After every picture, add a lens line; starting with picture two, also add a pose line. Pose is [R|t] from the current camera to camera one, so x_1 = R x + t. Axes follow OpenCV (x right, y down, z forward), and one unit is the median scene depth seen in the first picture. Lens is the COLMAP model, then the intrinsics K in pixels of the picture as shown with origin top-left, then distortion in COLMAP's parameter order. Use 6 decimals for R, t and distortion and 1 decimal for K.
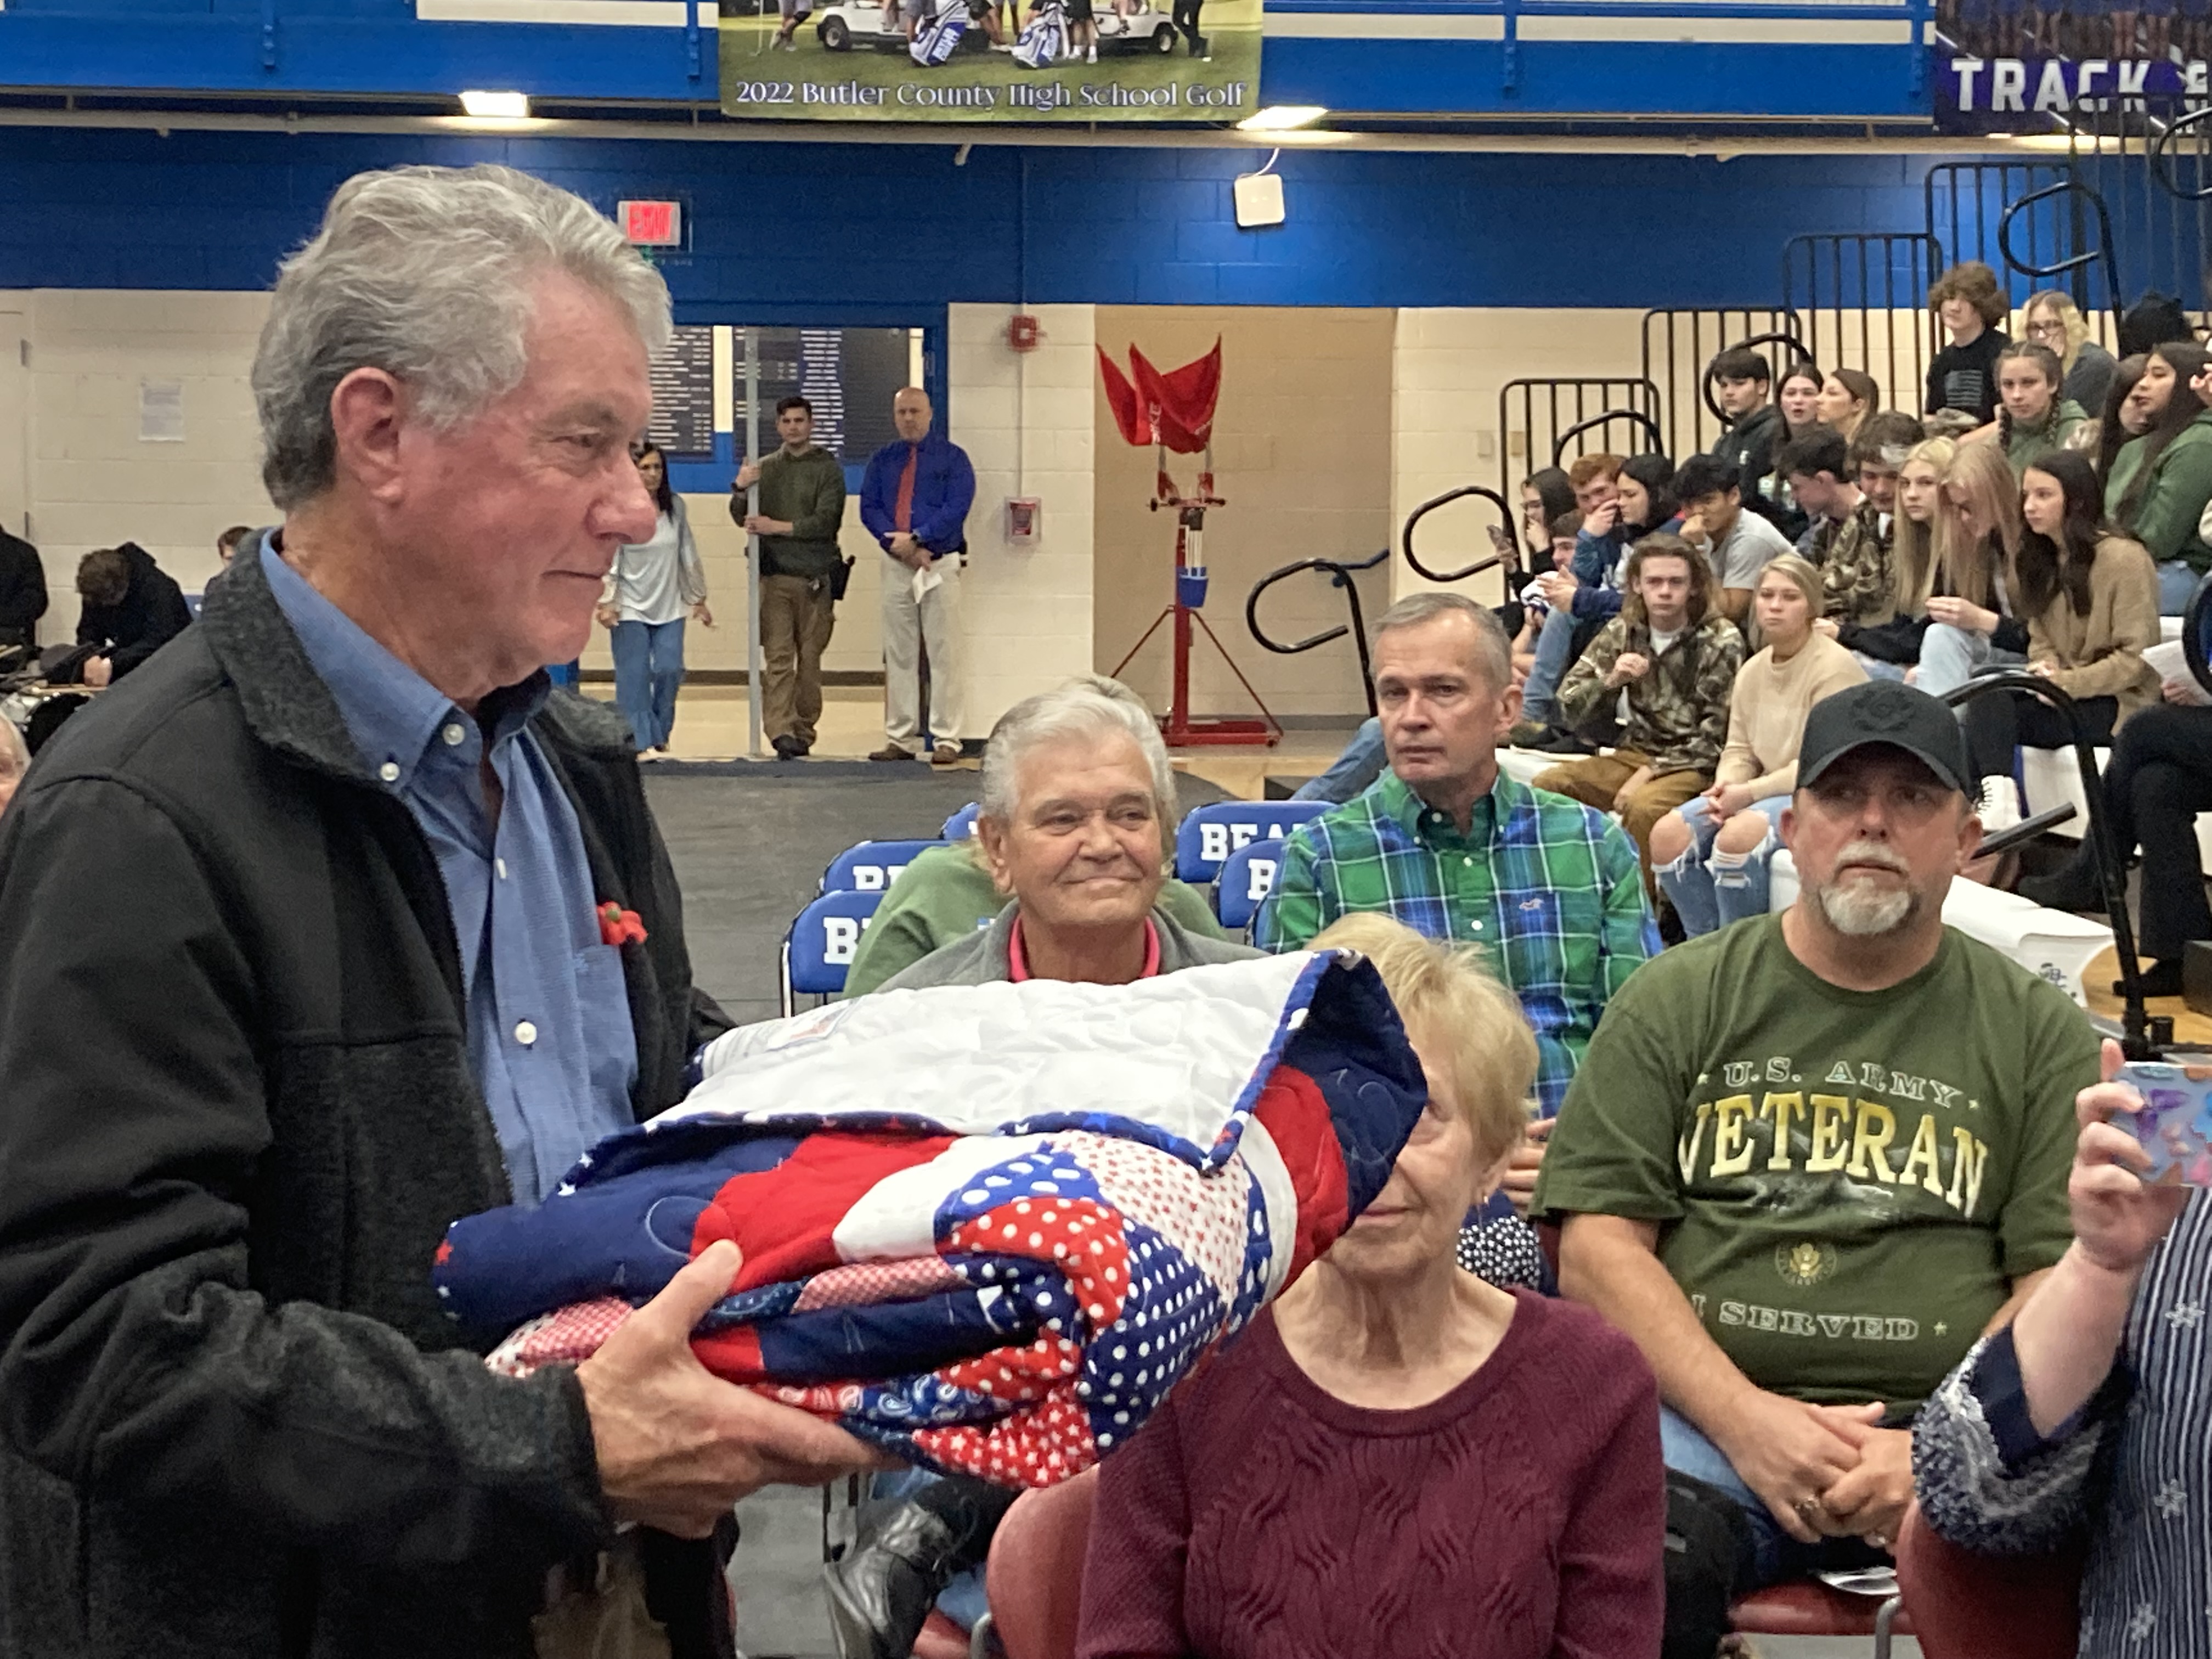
lens RADIAL K [[4313.1, 0, 1105.5], [0, 4313.1, 918.2], [0, 0, 1]] dist [0.273706, -1.355502]
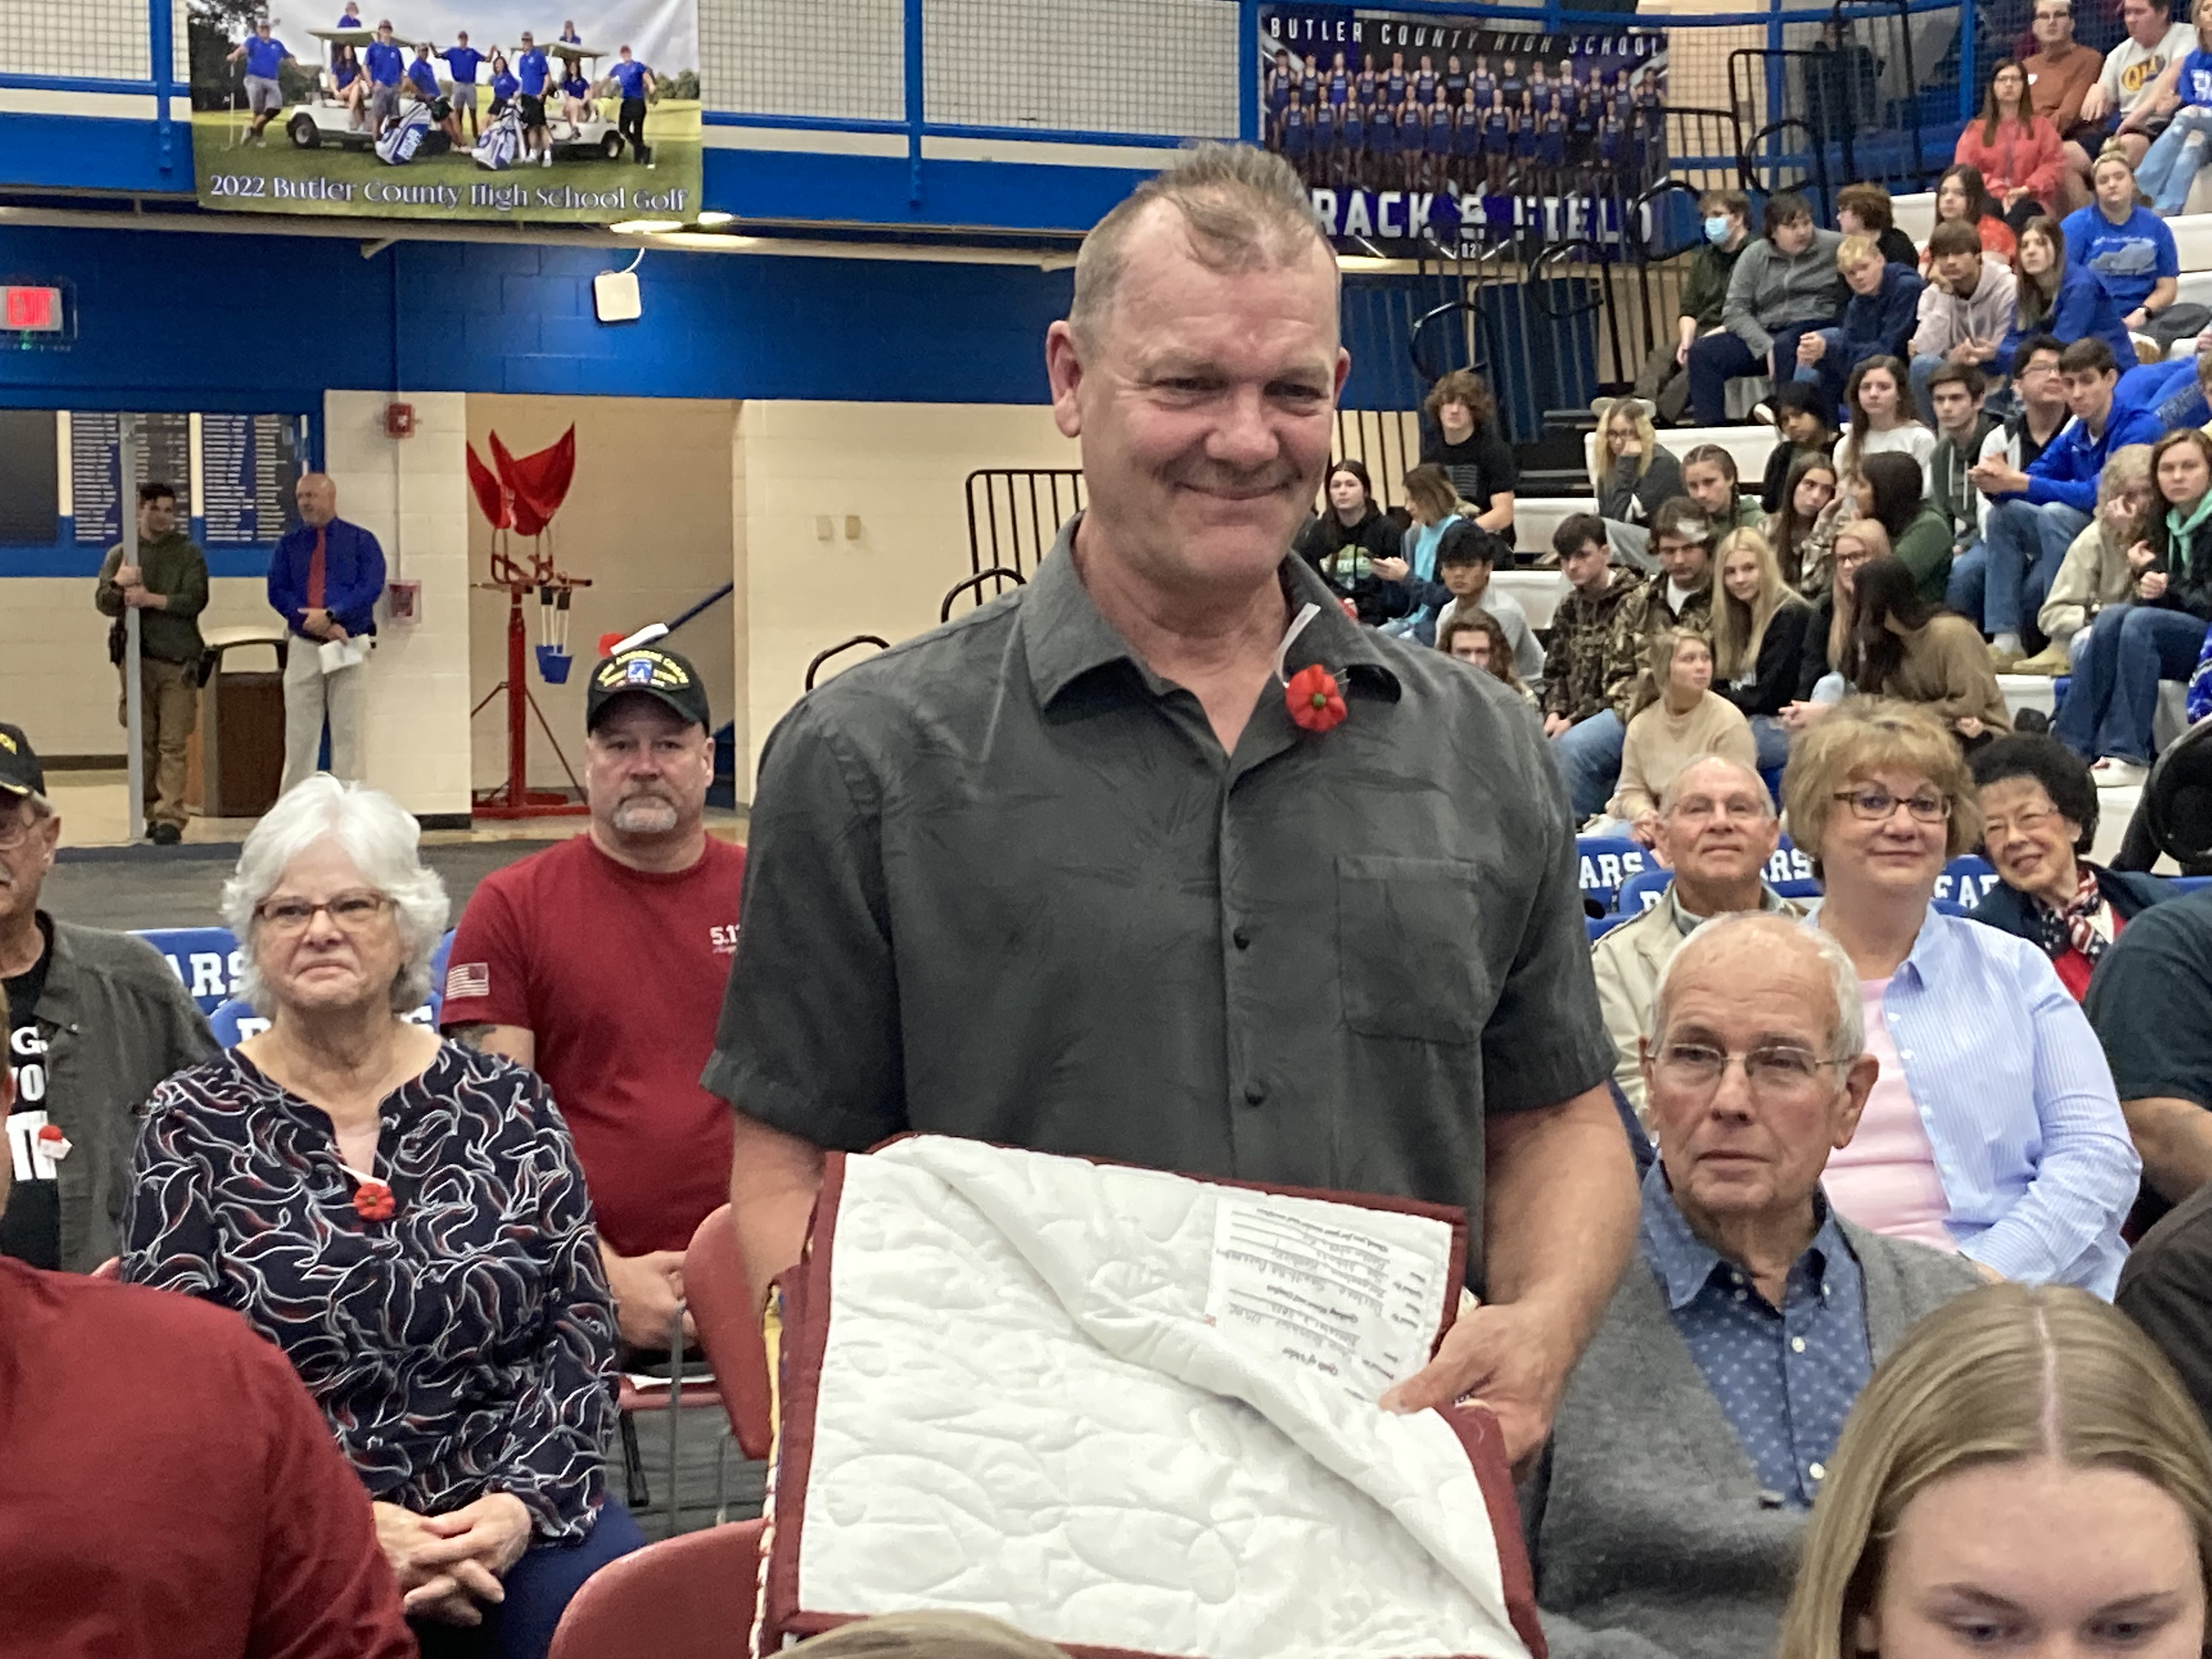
lens RADIAL K [[4328.0, 0, 1120.8], [0, 4328.0, 832.8], [0, 0, 1]] dist [0.238734, -1.339751]
pose [[0.925187, -0.031374, 0.378213, -0.276682], [0.045136, 0.998600, -0.027575, -0.001526], [-0.376818, 0.042583, 0.925308, -0.014747]]
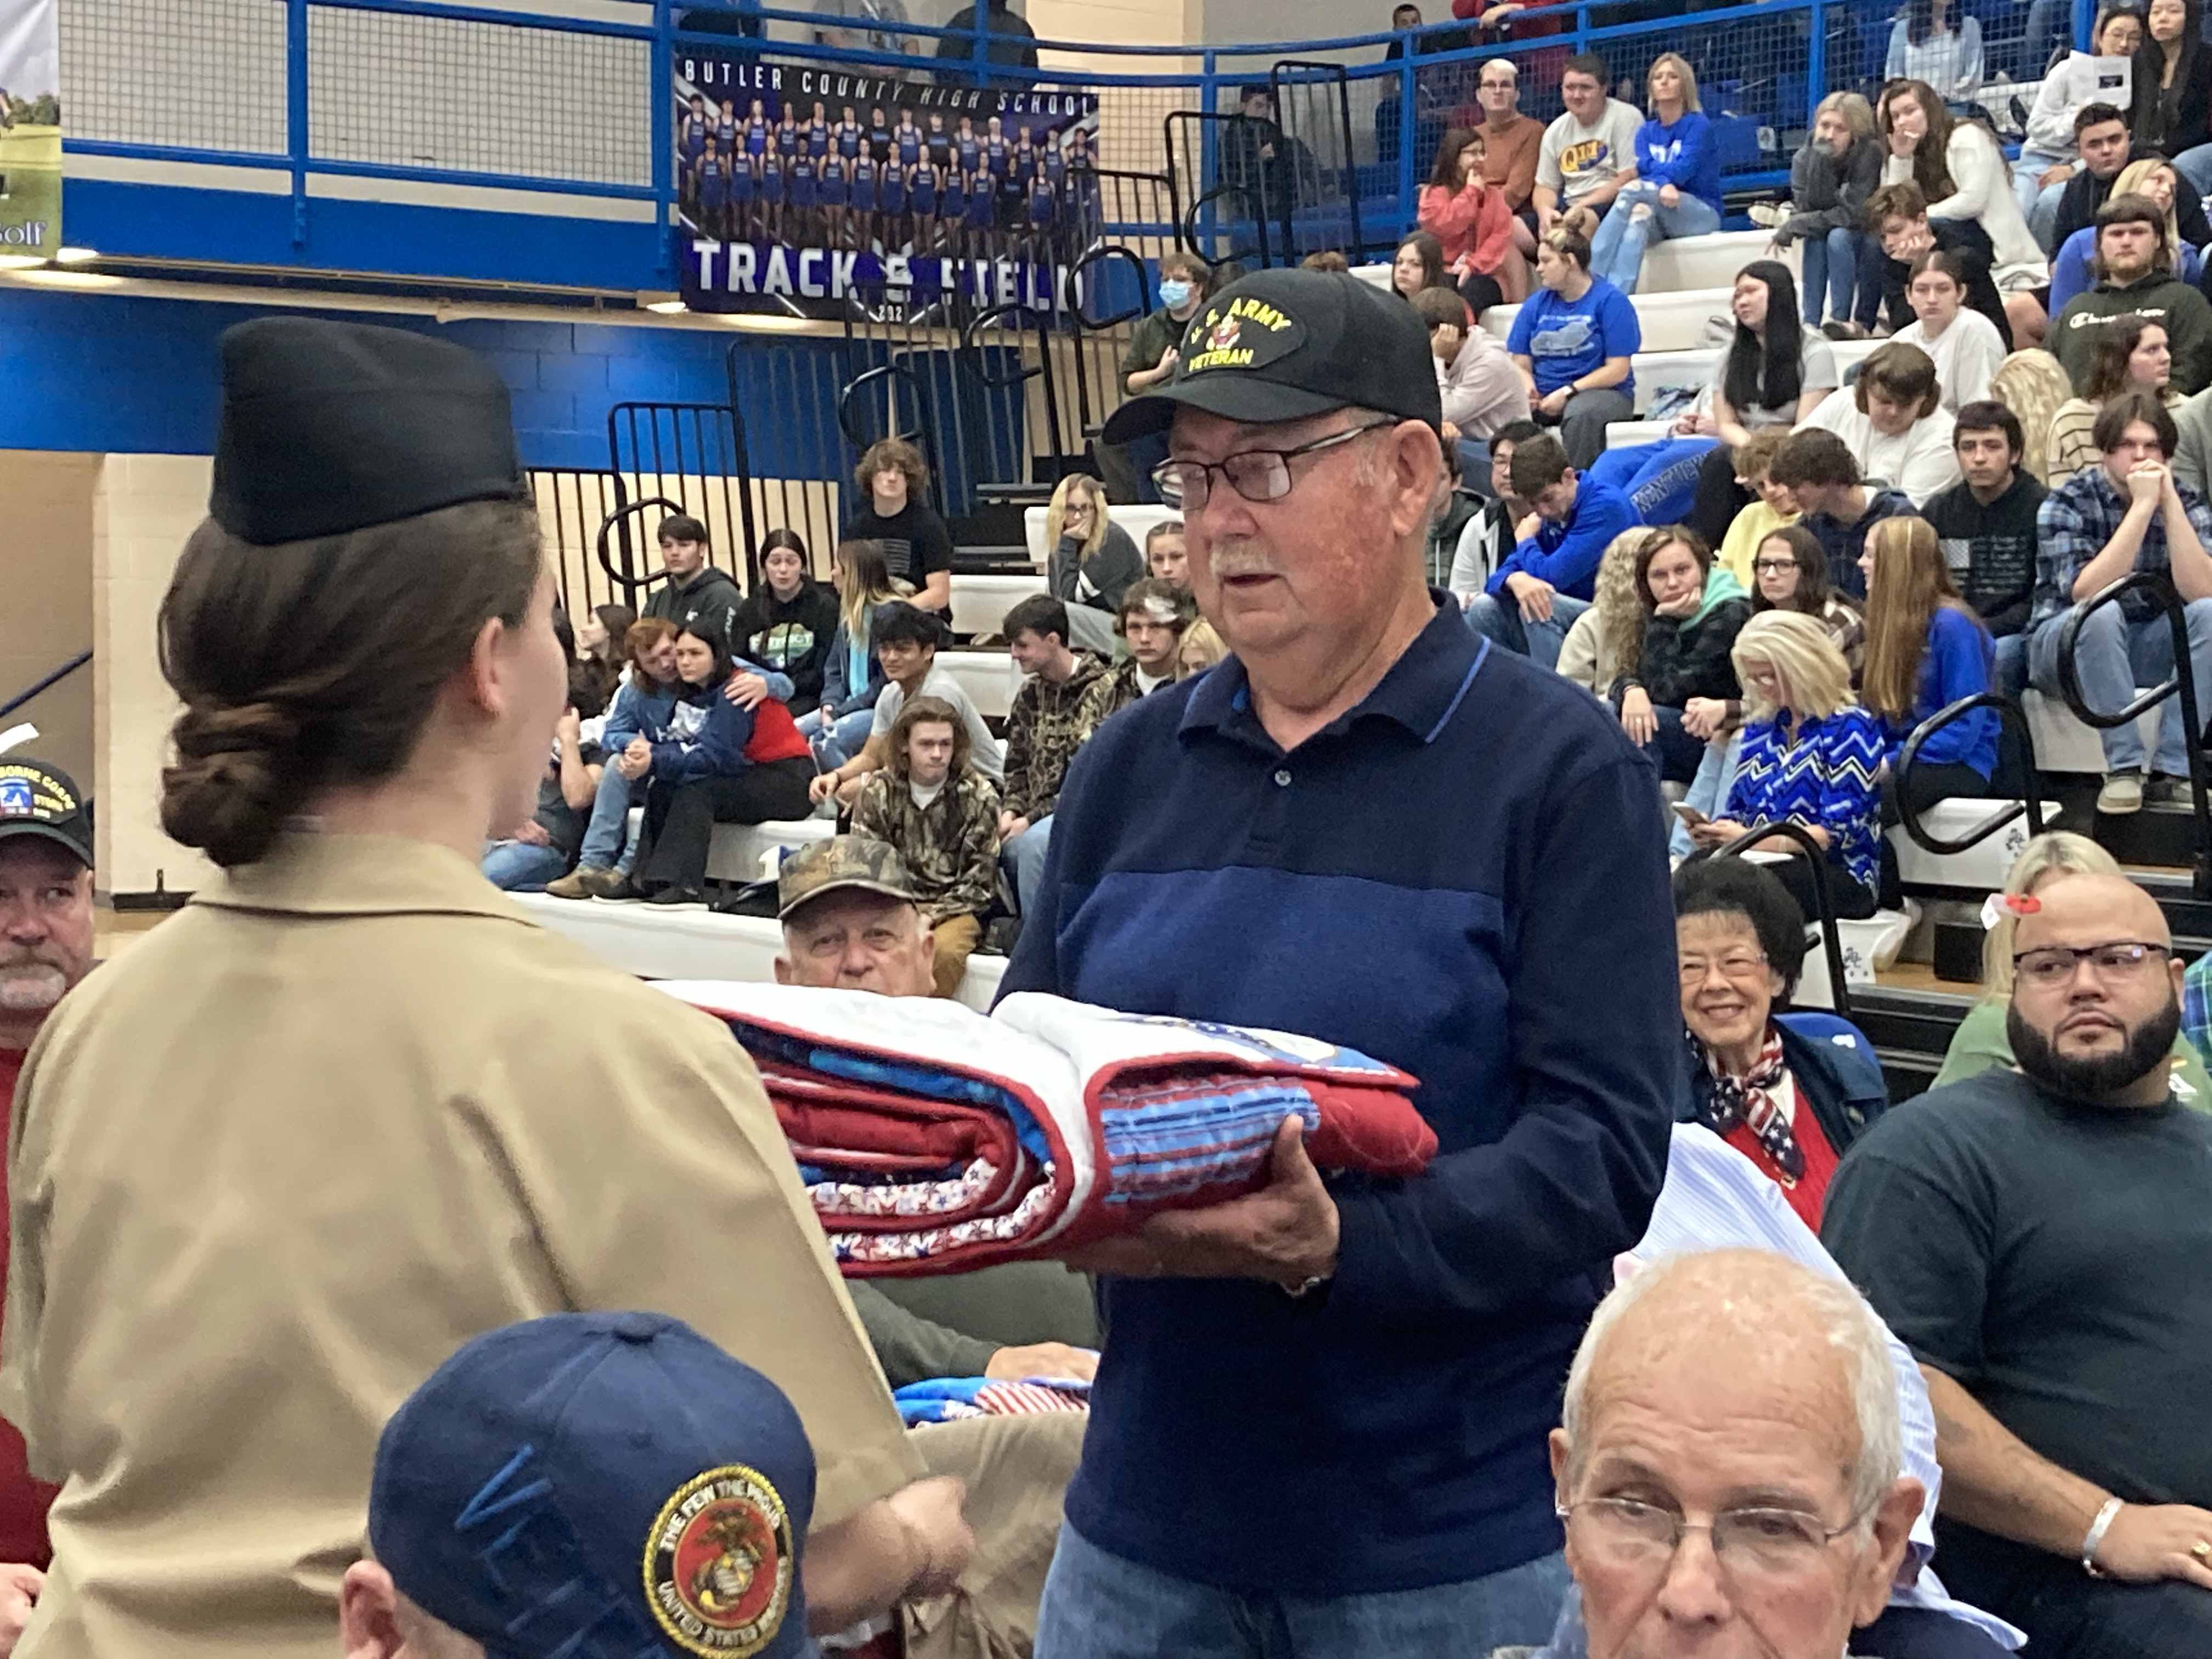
lens RADIAL K [[4328.0, 0, 1120.8], [0, 4328.0, 832.8], [0, 0, 1]] dist [0.238734, -1.339751]
pose [[0.861538, -0.019651, 0.507312, -0.258281], [0.045065, 0.998266, -0.037863, -0.008891], [-0.505689, 0.055483, 0.860930, 0.048609]]
